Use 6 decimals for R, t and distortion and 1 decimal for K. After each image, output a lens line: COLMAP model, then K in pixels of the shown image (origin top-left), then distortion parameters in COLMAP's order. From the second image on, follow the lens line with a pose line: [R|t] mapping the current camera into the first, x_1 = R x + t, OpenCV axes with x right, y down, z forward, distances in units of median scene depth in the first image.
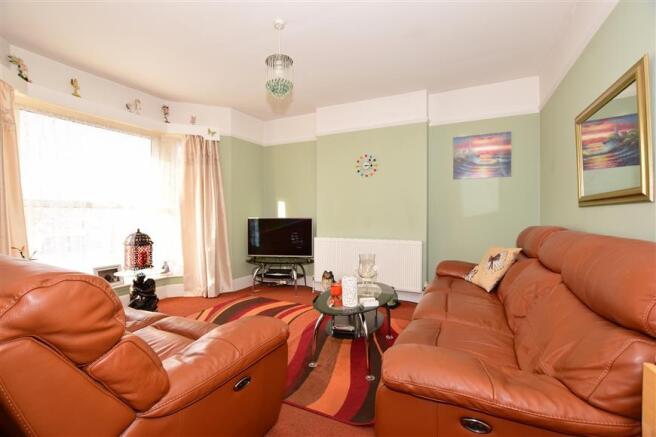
lens RADIAL K [[289.1, 0, 328.0], [0, 289.1, 218.5], [0, 0, 1]] dist [-0.038079, 0.007904]
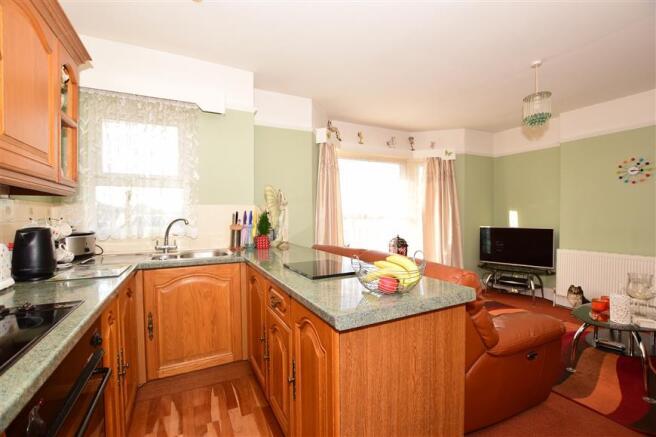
lens RADIAL K [[289.1, 0, 328.0], [0, 289.1, 218.5], [0, 0, 1]] dist [-0.038079, 0.007904]
pose [[0.787957, 0.007210, -0.615688, -0.072539], [-0.009443, 0.999955, -0.000376, -0.029694], [0.615657, 0.006110, 0.787990, -0.225185]]
